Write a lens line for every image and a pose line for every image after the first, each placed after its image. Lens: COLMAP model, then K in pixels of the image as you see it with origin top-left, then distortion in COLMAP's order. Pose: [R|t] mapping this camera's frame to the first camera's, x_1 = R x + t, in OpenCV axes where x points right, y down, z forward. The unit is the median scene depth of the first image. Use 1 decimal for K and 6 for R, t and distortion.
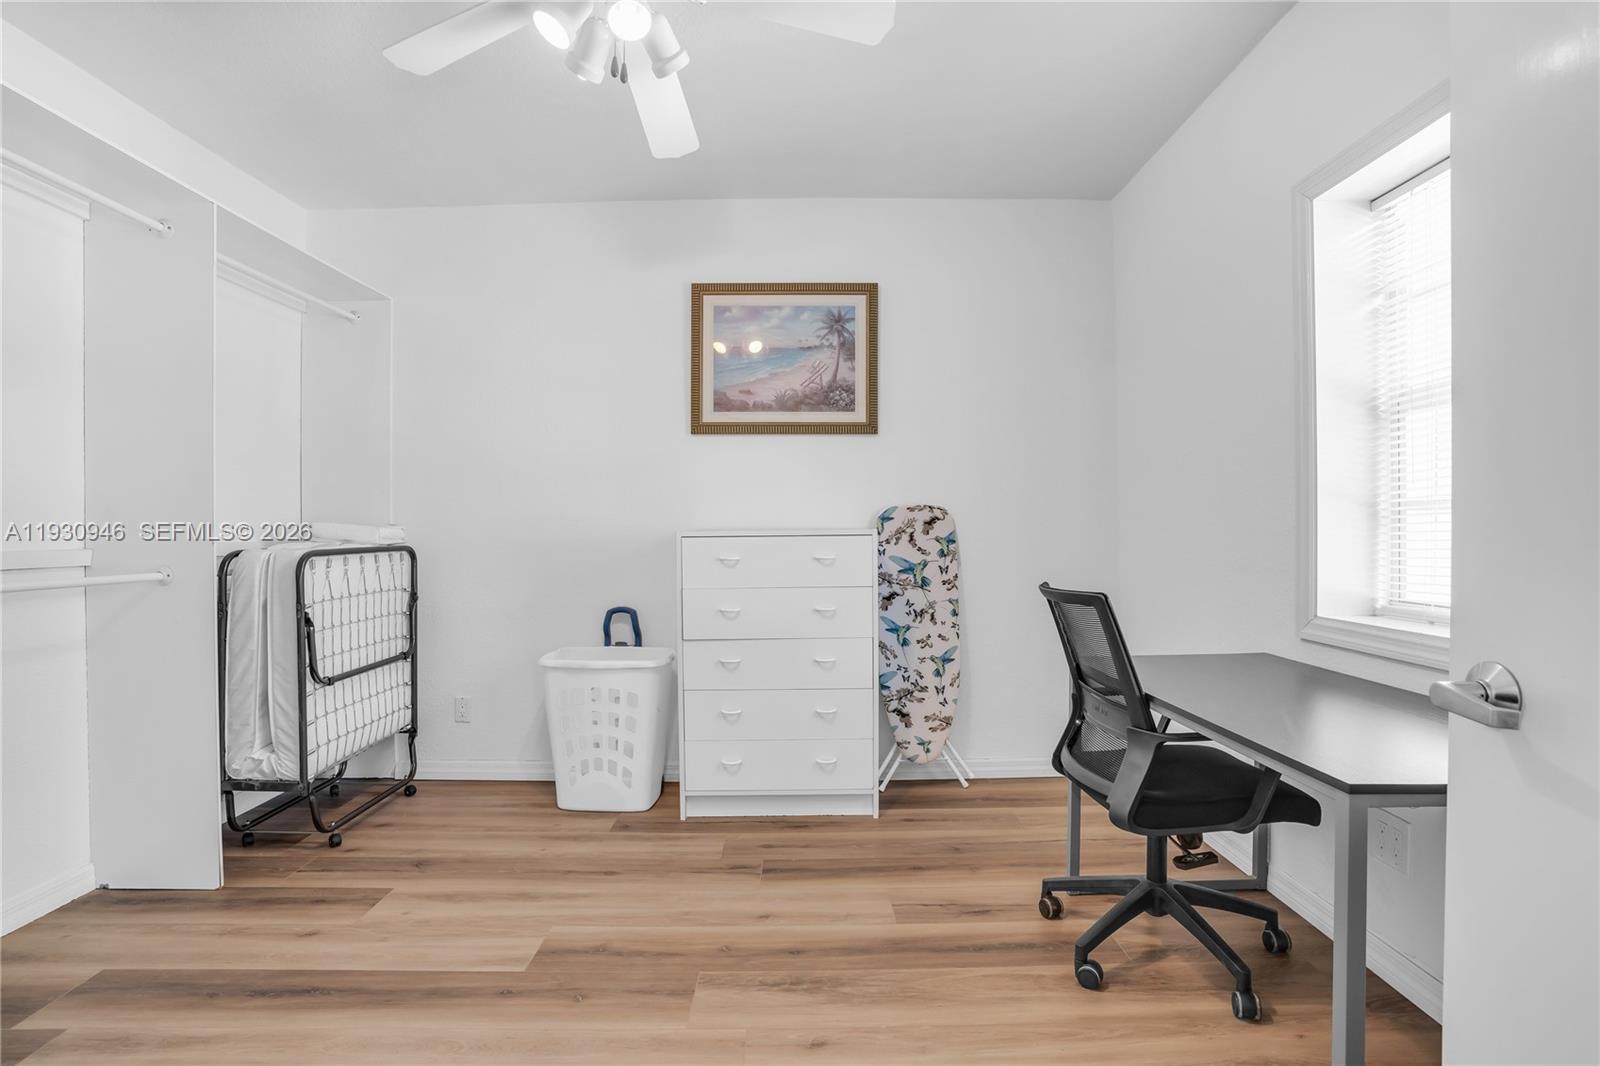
lens RADIAL K [[802.7, 0, 800.9], [0, 802.7, 532.9], [0, 0, 1]] dist [-0.051553, 0.005681]
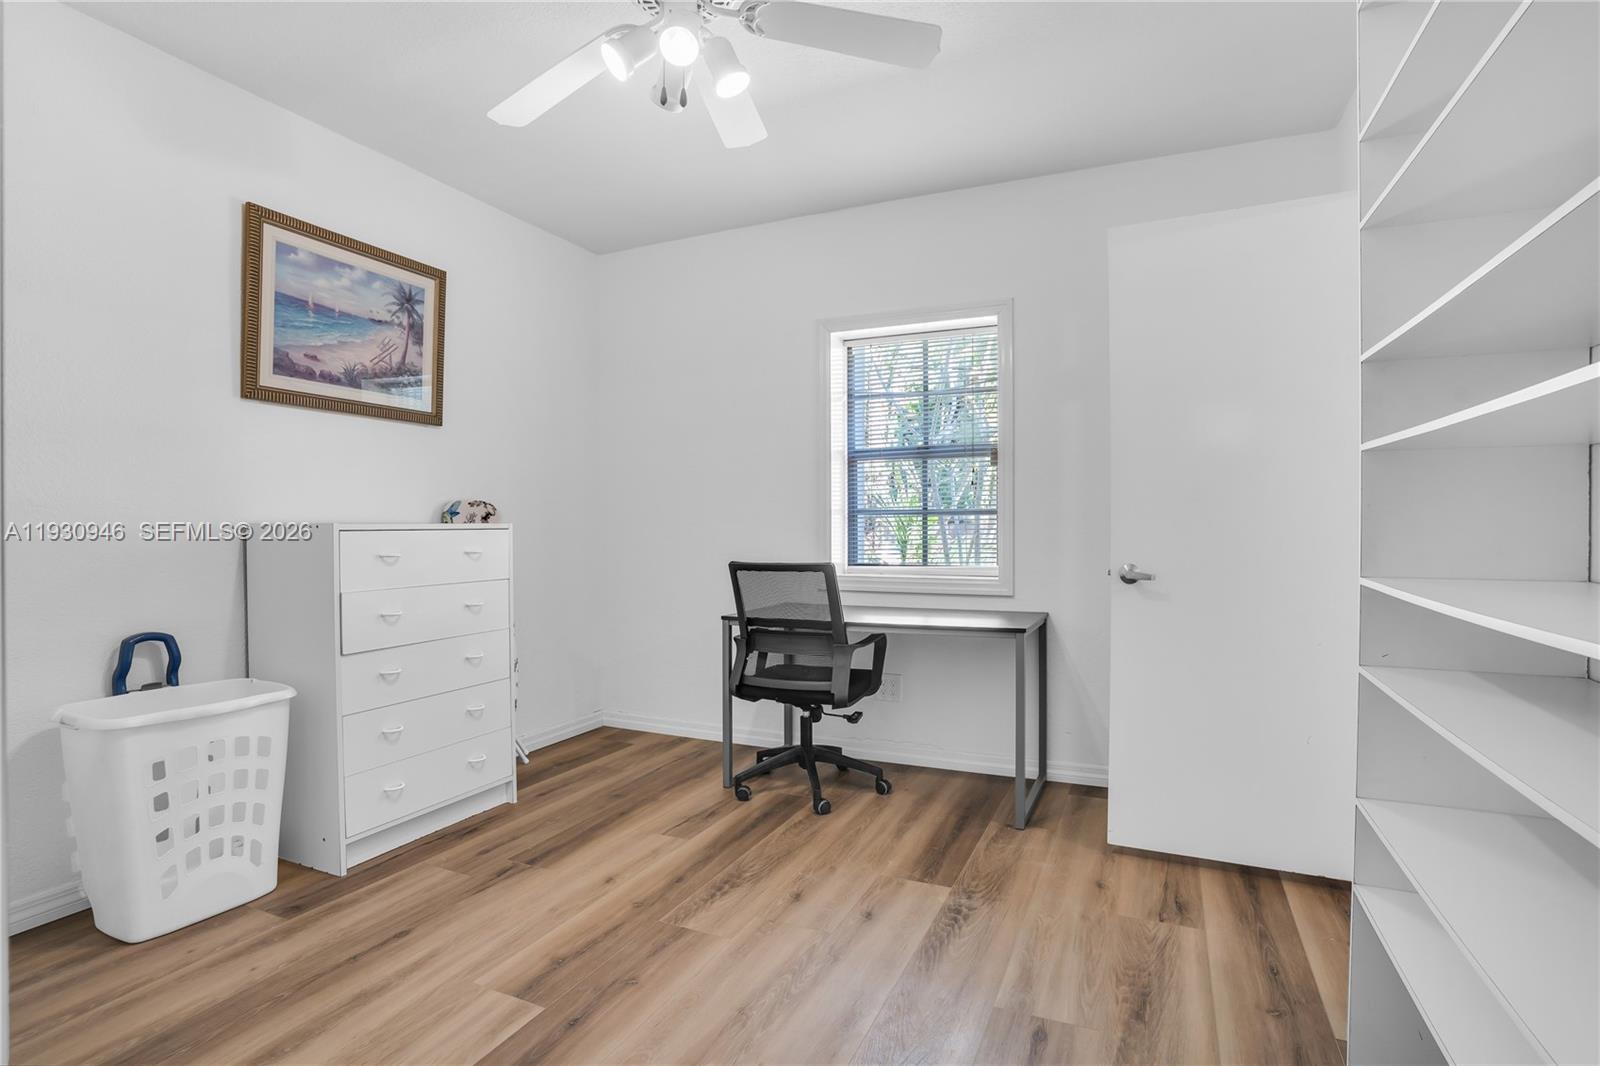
lens RADIAL K [[802.7, 0, 800.3], [0, 802.7, 532.6], [0, 0, 1]] dist [-0.051553, 0.005681]
pose [[0.409238, -0.000808, 0.912427, -0.605507], [0.005960, 0.999981, -0.001787, 0.010151], [-0.912408, 0.006169, 0.409235, 0.209955]]
